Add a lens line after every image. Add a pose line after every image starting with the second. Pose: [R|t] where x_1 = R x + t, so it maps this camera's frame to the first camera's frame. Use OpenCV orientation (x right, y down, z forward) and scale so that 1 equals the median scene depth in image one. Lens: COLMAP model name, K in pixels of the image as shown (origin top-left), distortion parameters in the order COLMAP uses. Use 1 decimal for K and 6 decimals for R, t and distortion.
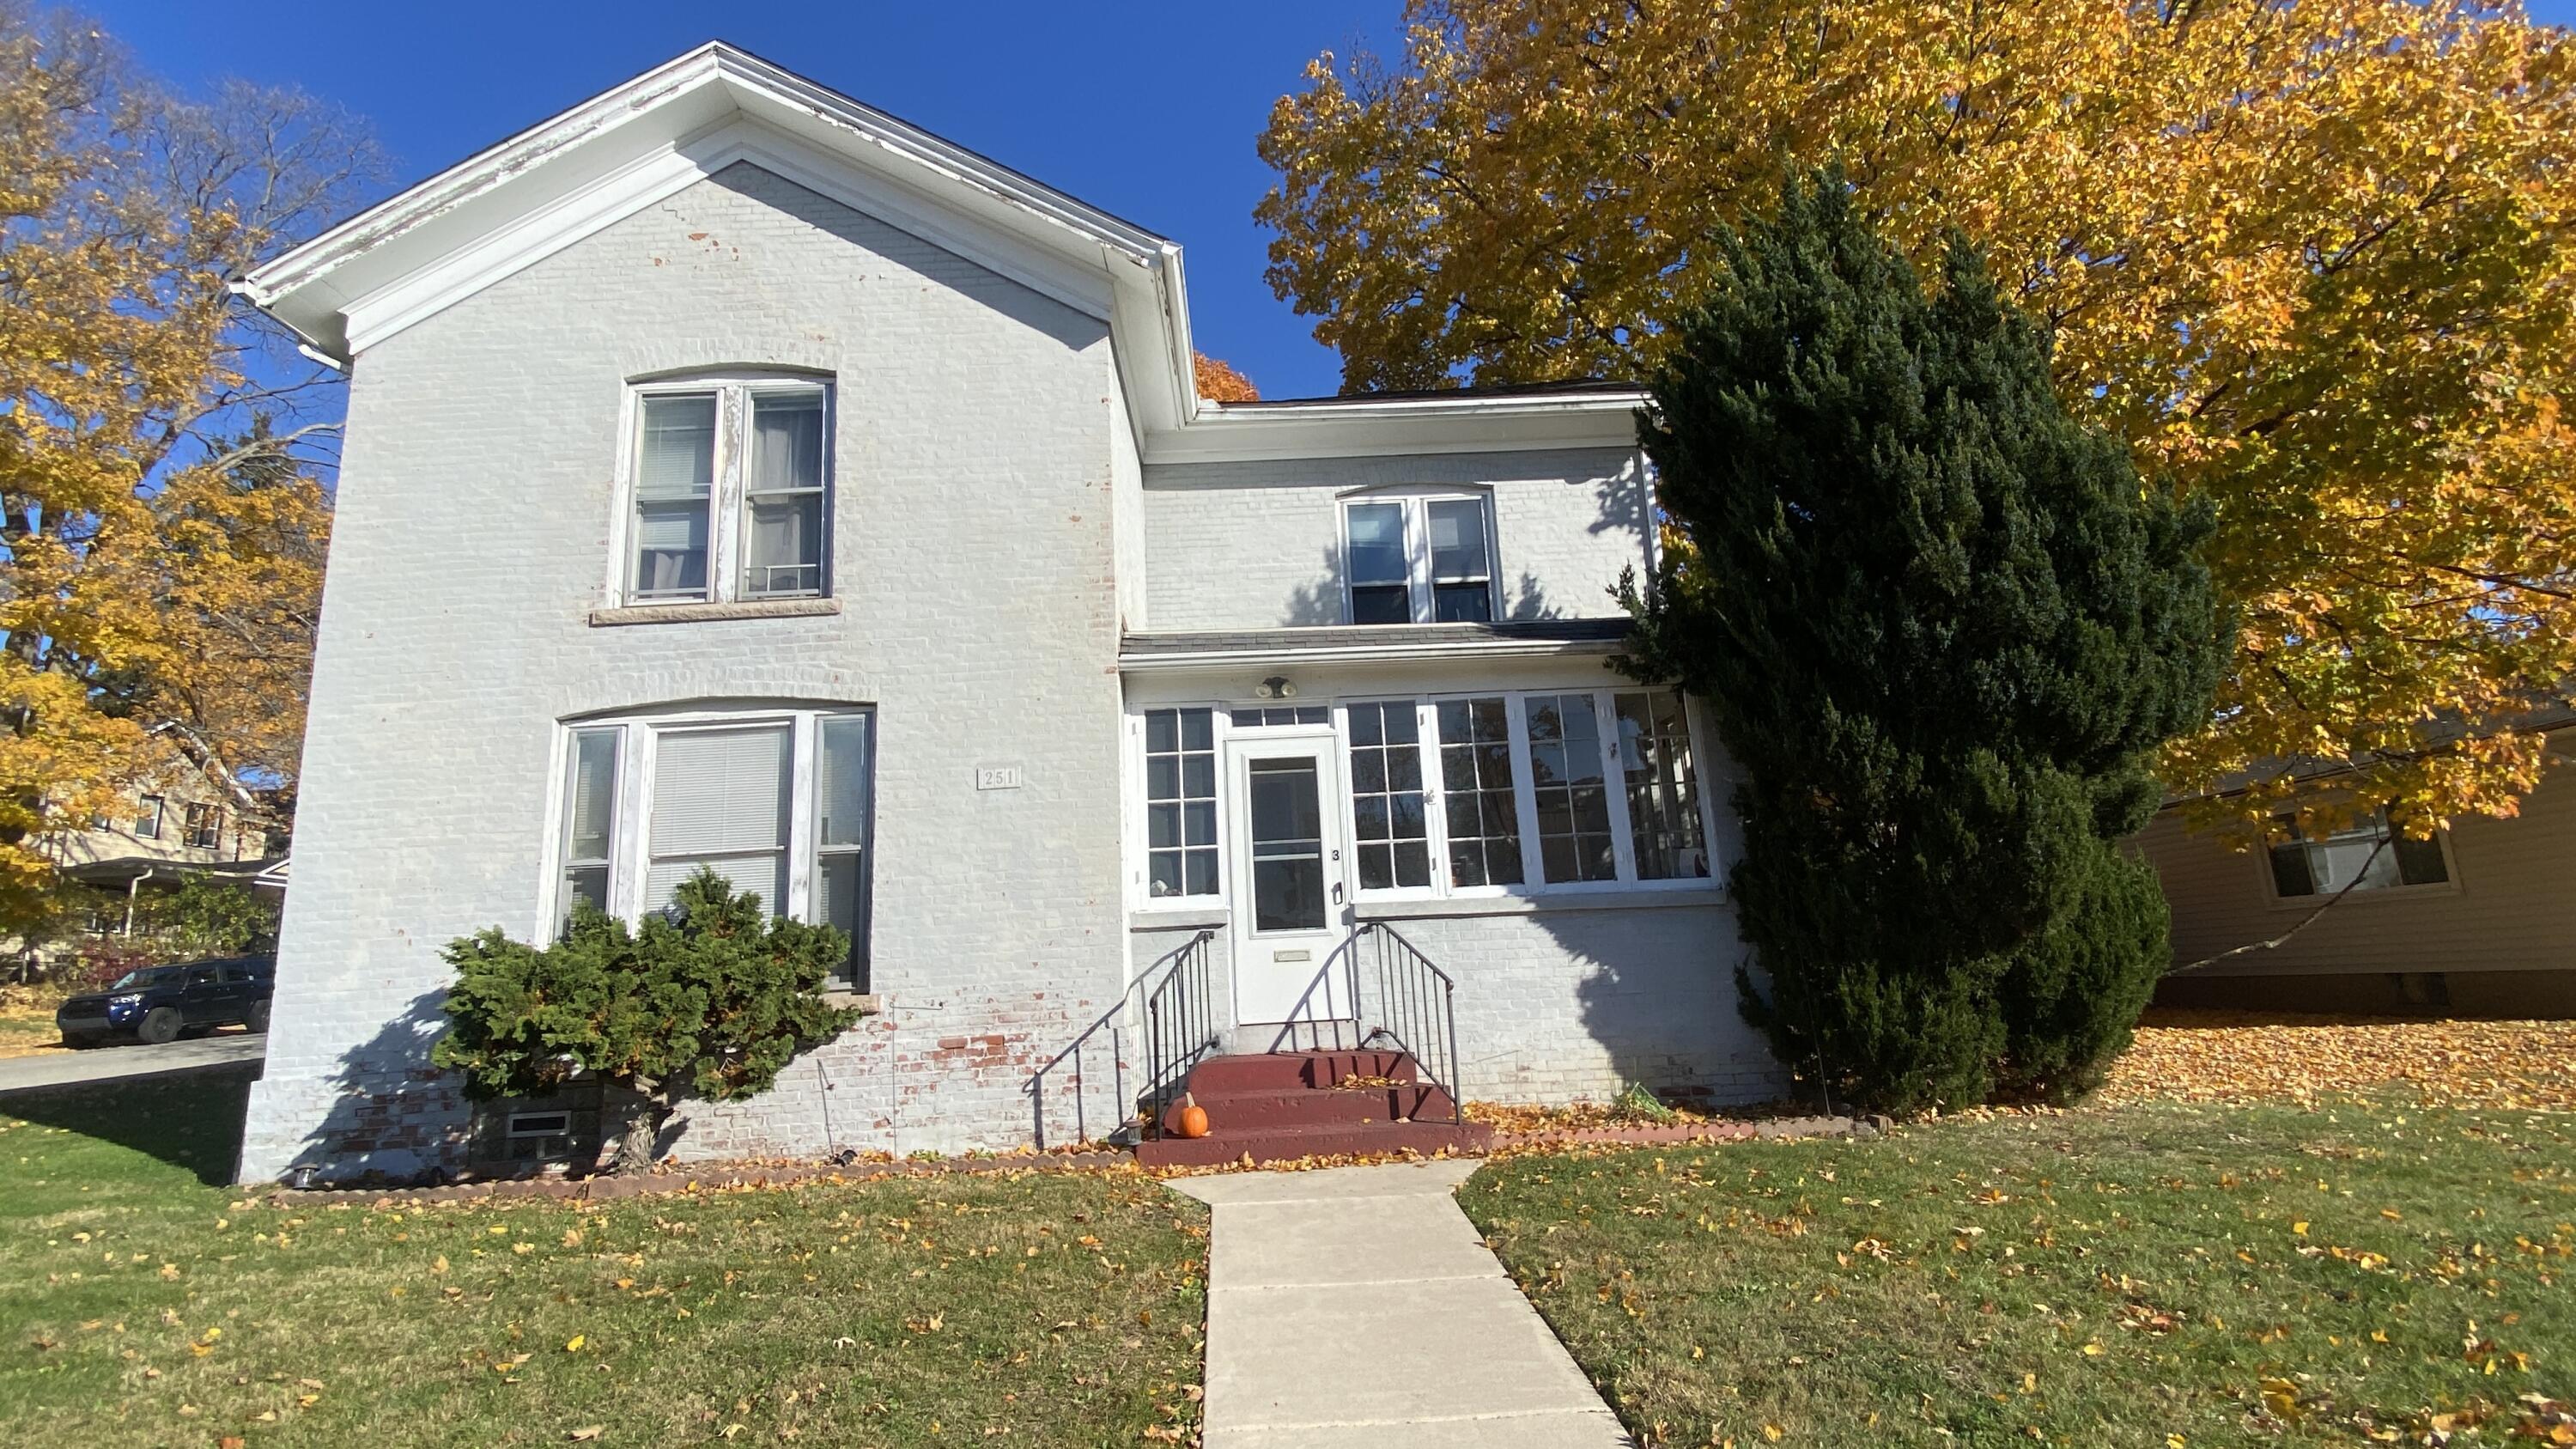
lens RADIAL K [[1097.4, 0, 1288.0], [0, 1097.4, 724.5], [0, 0, 1]] dist [0.000099, -0.012226]
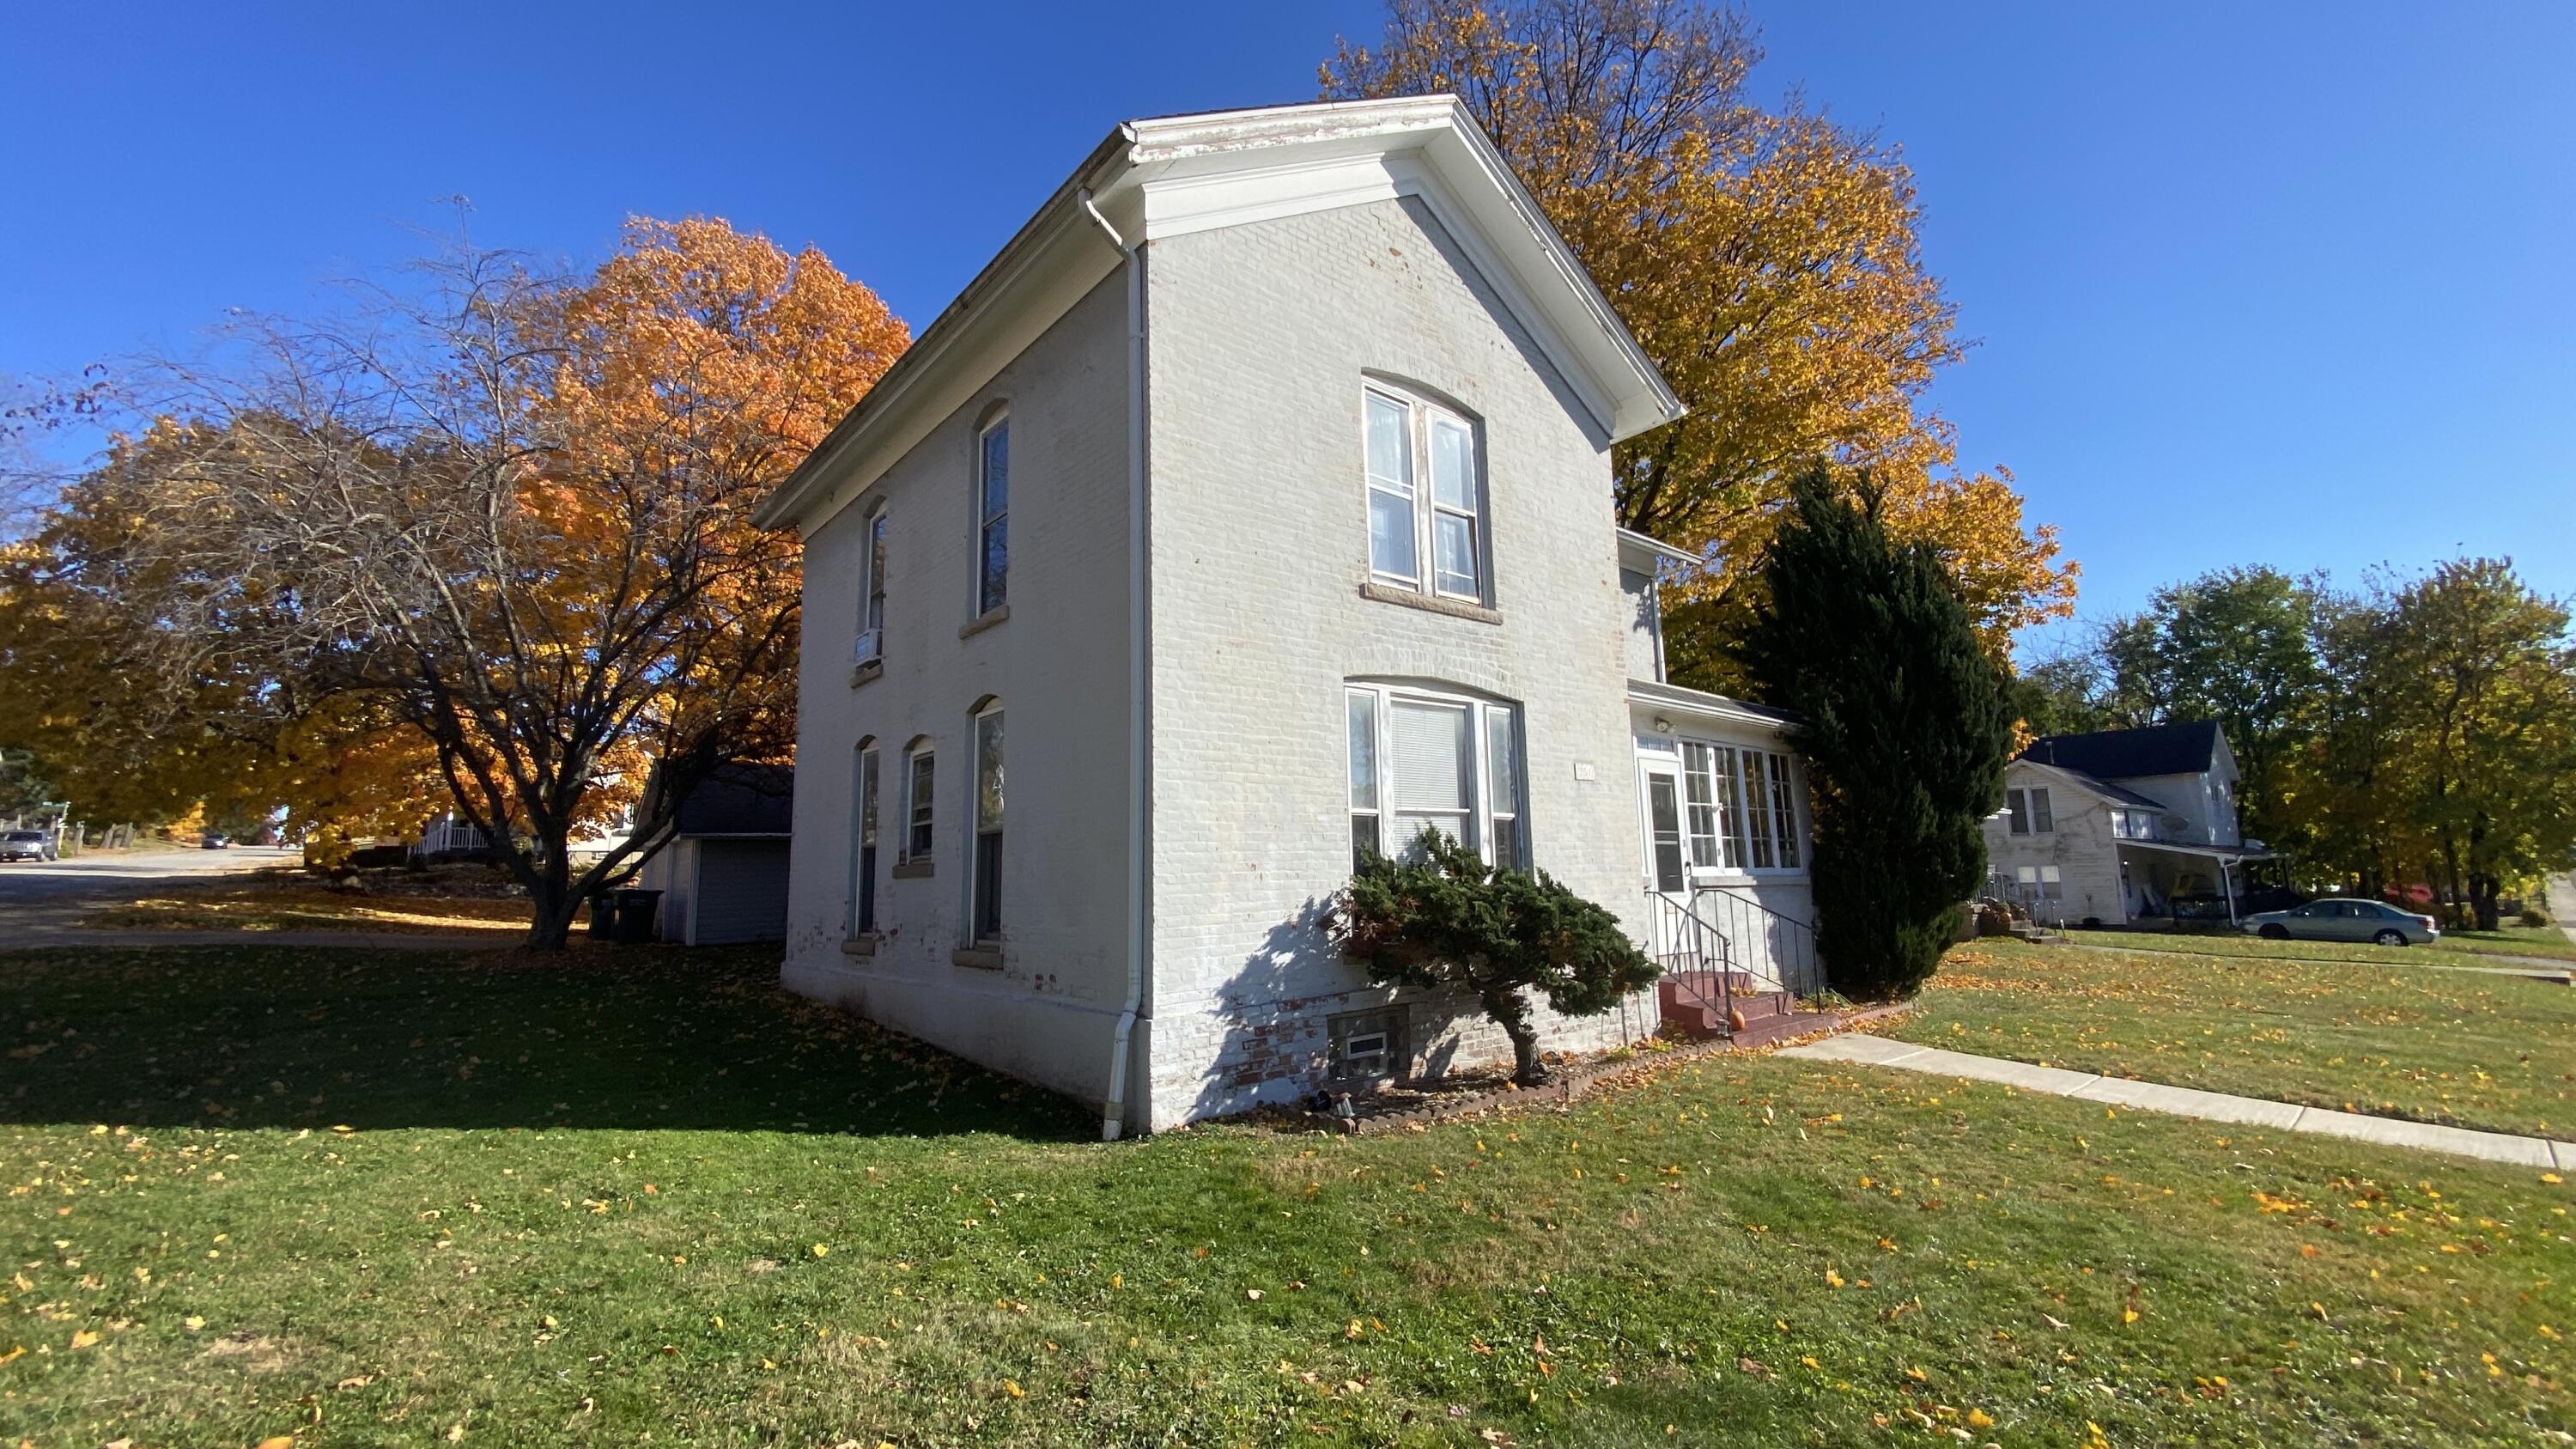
lens RADIAL K [[1004.6, 0, 1281.7], [0, 1004.6, 713.8], [0, 0, 1]] dist [0.042654, -0.032248]
pose [[0.798253, 0.135671, 0.586844, -1.272351], [-0.151537, 0.988199, -0.022332, 0.061757], [-0.582948, -0.071102, 0.809392, 0.220348]]
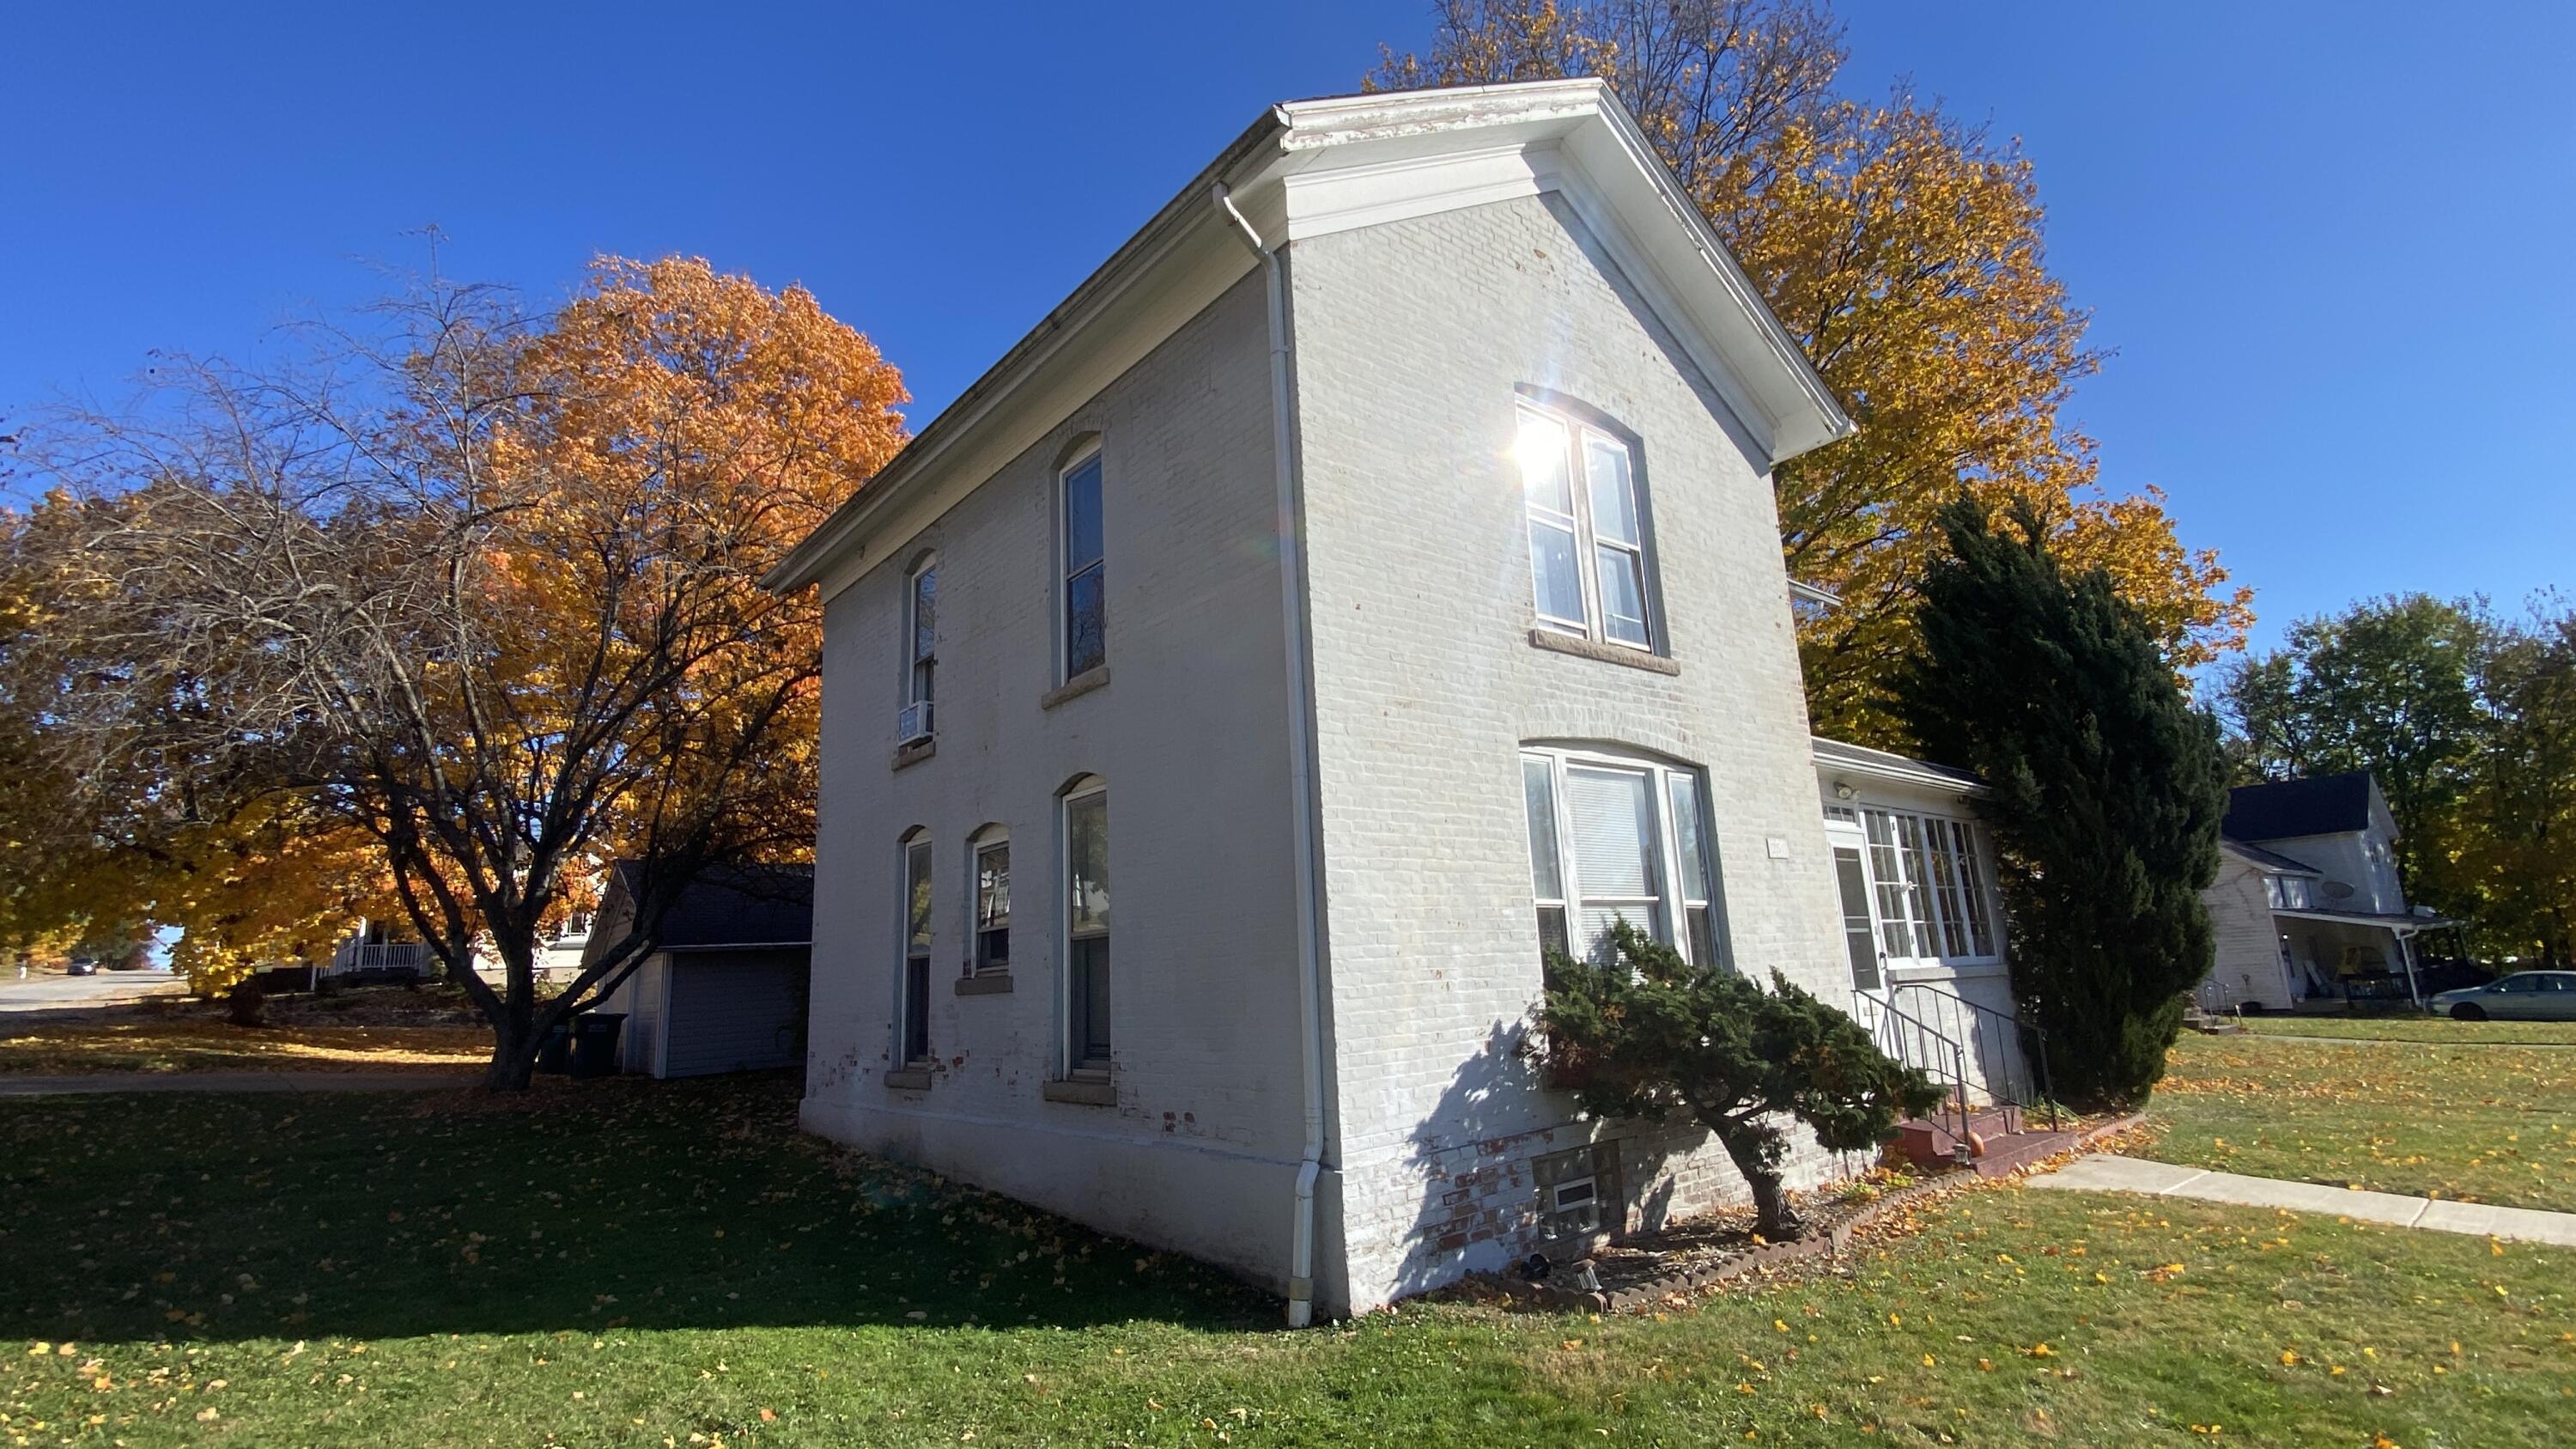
lens RADIAL K [[1126.5, 0, 1280.4], [0, 1126.5, 714.9], [0, 0, 1]] dist [0.041190, -0.031934]
pose [[0.801735, 0.154070, 0.577480, -1.347362], [-0.126368, 0.988057, -0.088171, 0.080370], [-0.584168, -0.002285, 0.811630, 0.346790]]
